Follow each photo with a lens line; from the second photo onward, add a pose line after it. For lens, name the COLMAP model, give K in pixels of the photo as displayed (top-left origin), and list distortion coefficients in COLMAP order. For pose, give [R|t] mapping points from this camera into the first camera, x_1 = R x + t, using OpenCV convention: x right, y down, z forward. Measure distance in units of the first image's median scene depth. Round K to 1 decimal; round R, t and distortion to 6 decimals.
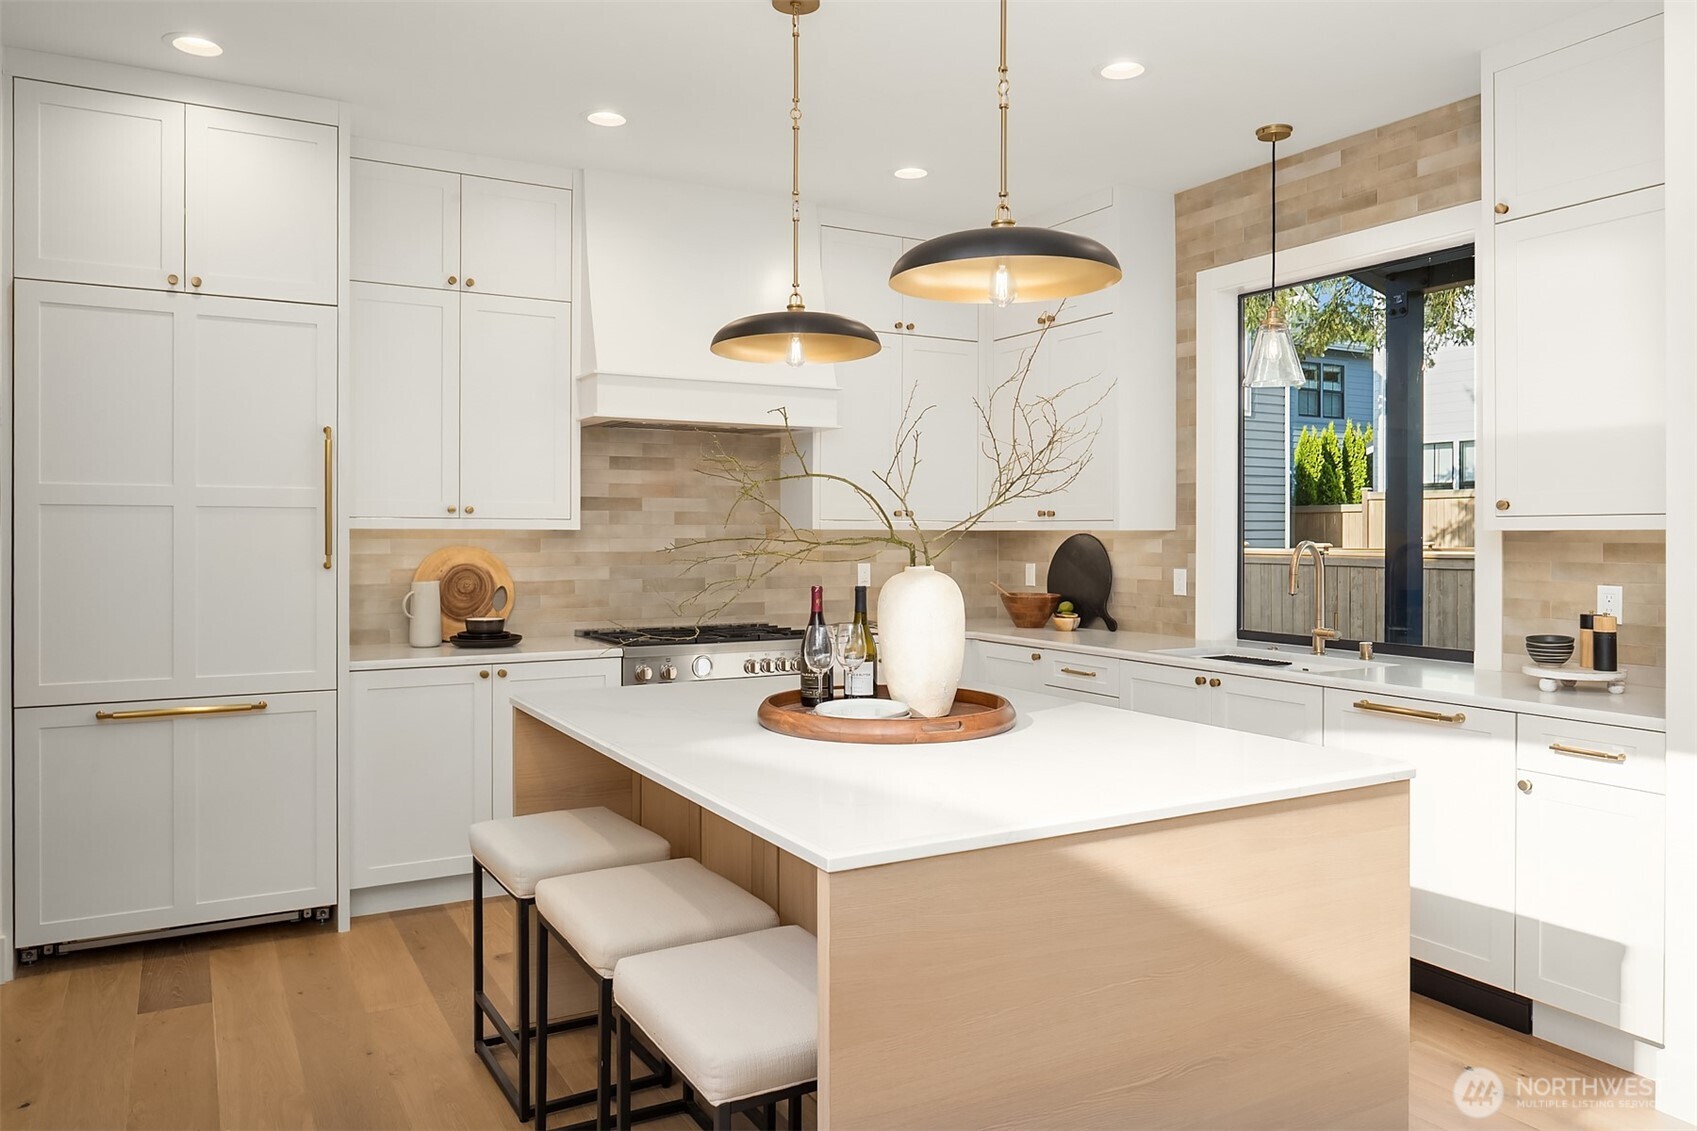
lens RADIAL K [[1171.8, 0, 836.5], [0, 1171.8, 531.5], [0, 0, 1]] dist [-0.002988, 0.000930]
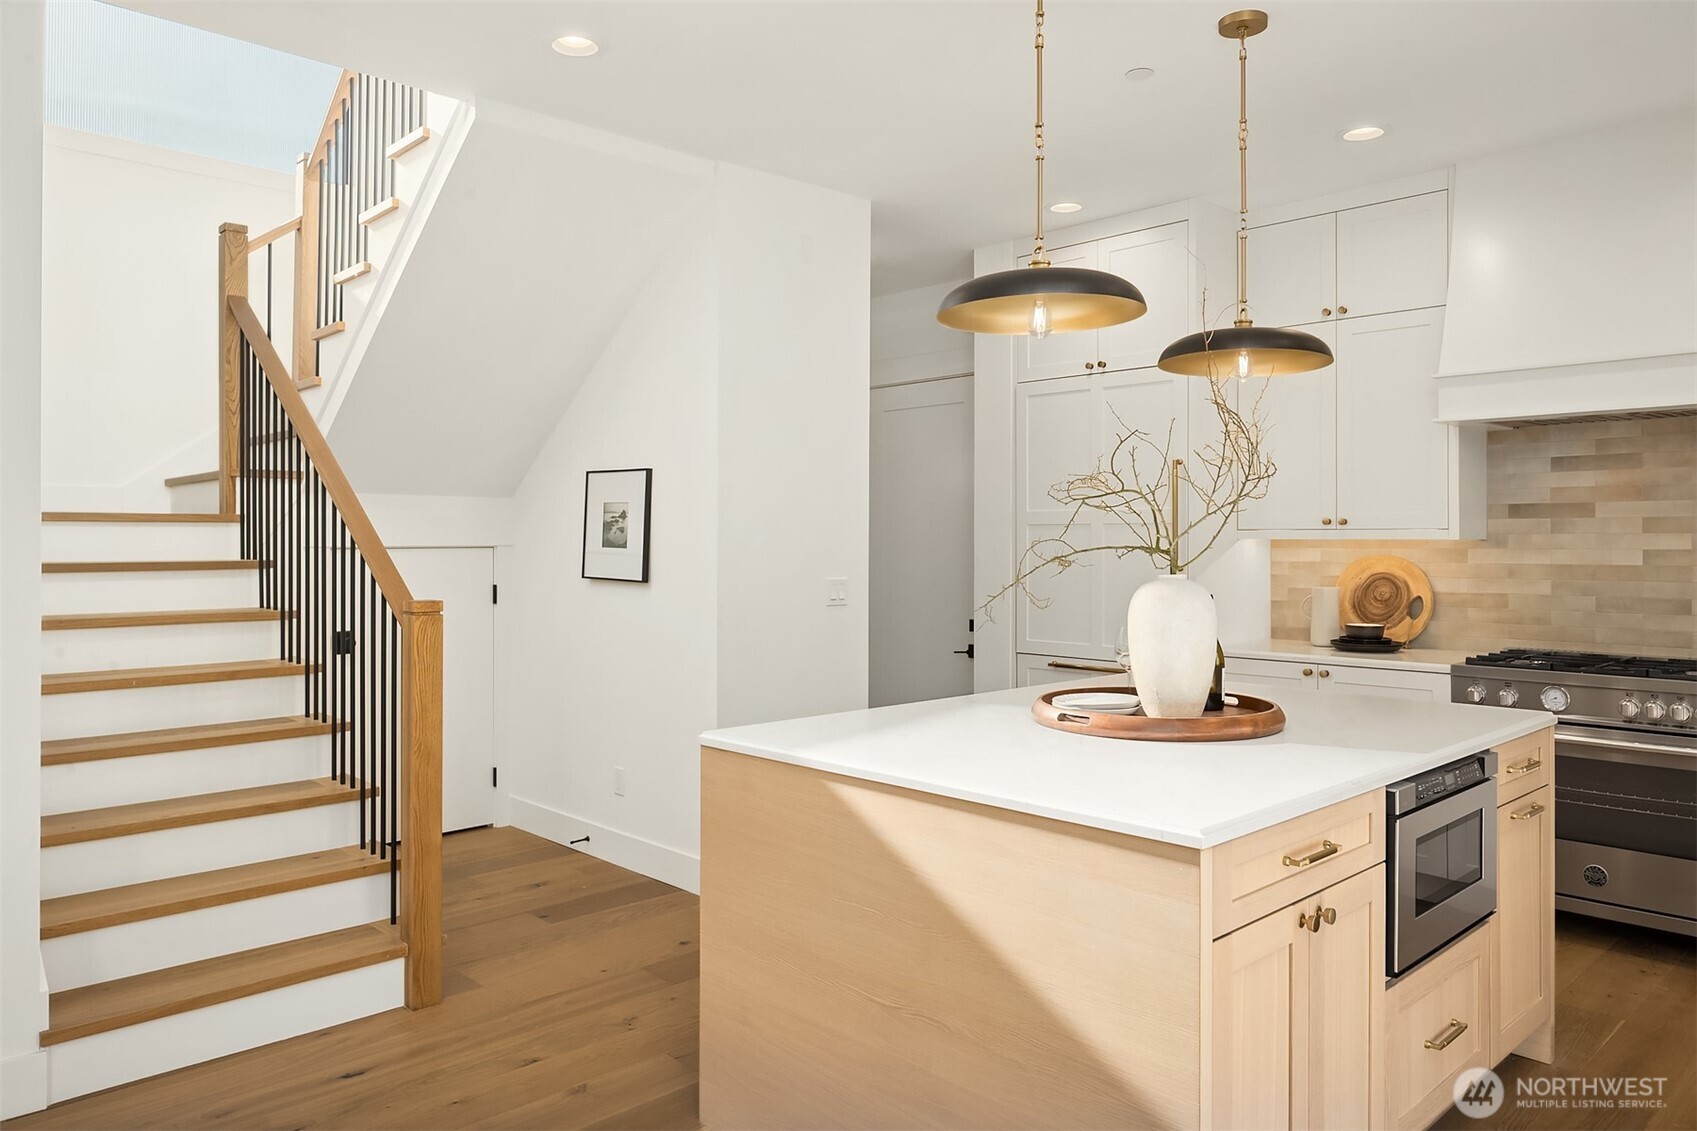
lens RADIAL K [[1171.8, 0, 836.5], [0, 1171.8, 531.5], [0, 0, 1]] dist [-0.002988, 0.000930]
pose [[0.249517, -0.009008, -0.968329, 0.580890], [0.000744, 0.999958, -0.009111, 0.000150], [0.968370, 0.001553, 0.249513, 0.267748]]
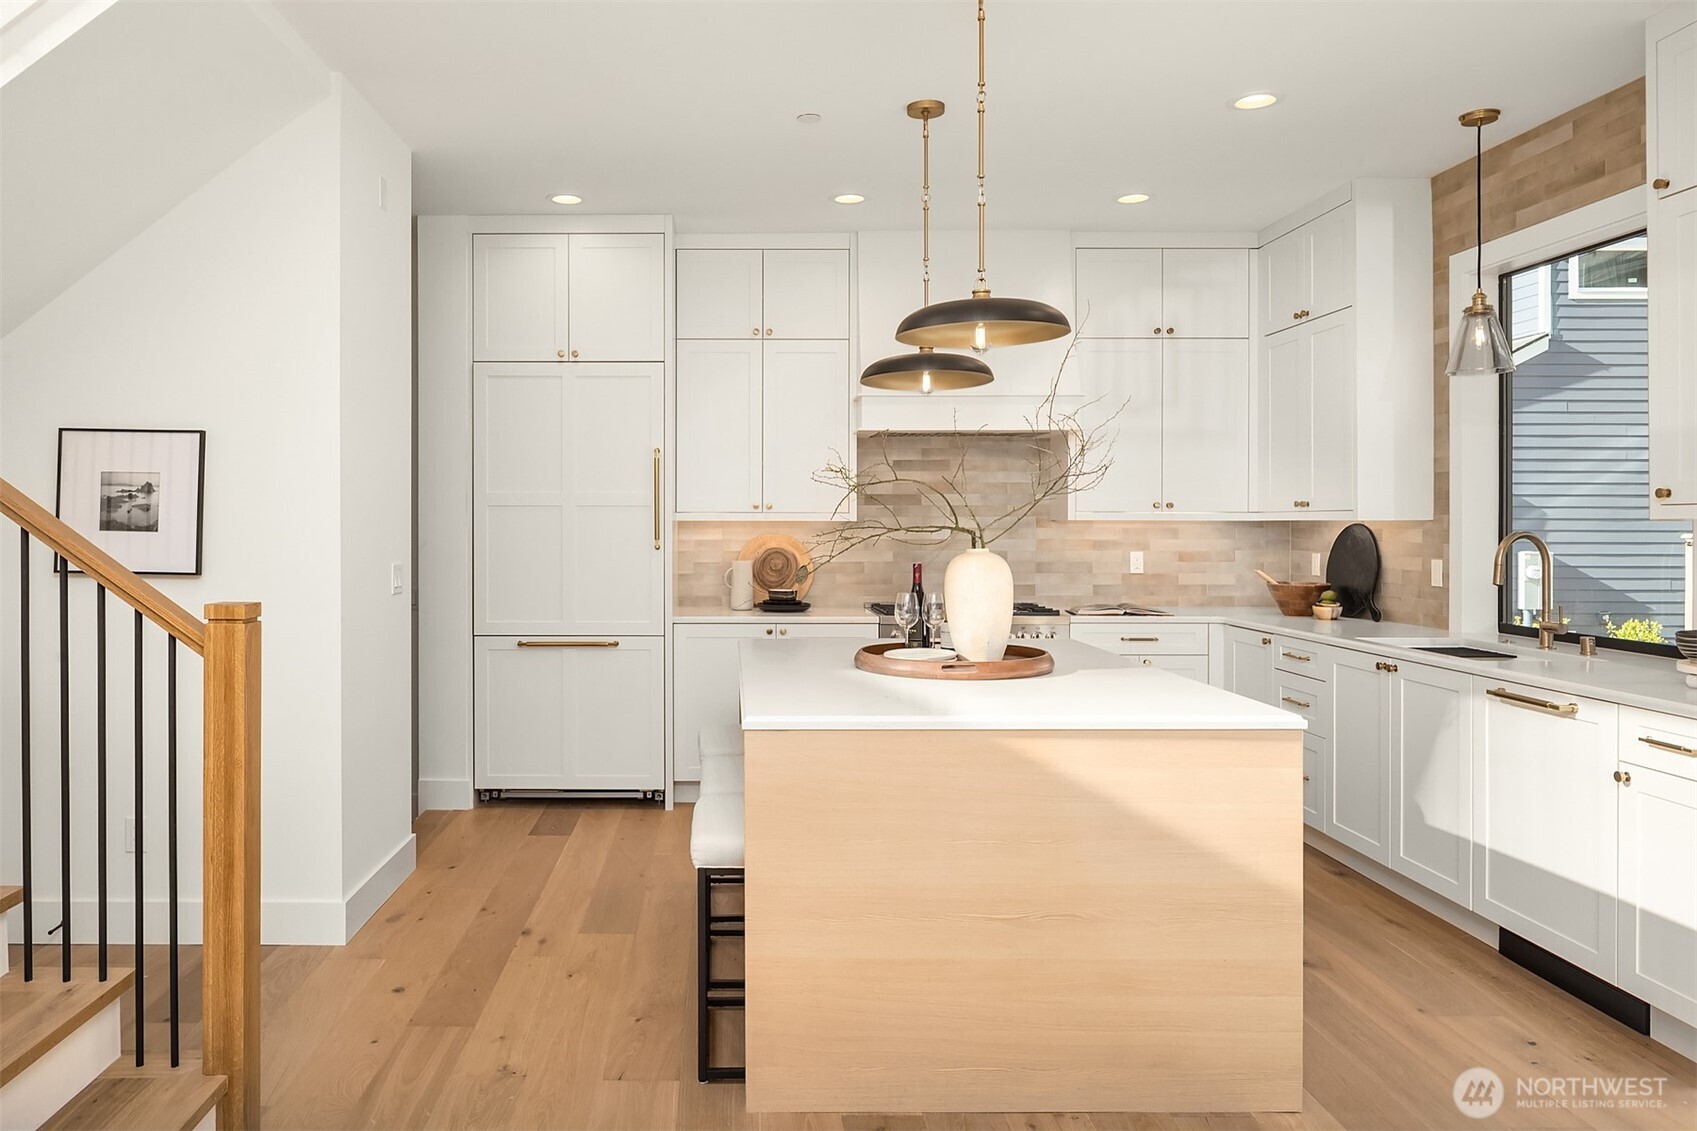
lens RADIAL K [[1172.8, 0, 729.5], [0, 1172.8, 521.8], [0, 0, 1]] dist [-0.003167, 0.001618]
pose [[0.872837, -0.002262, -0.488007, 0.271442], [0.002040, 0.999997, -0.000986, 0.000258], [0.488008, -0.000135, 0.872839, -0.154380]]
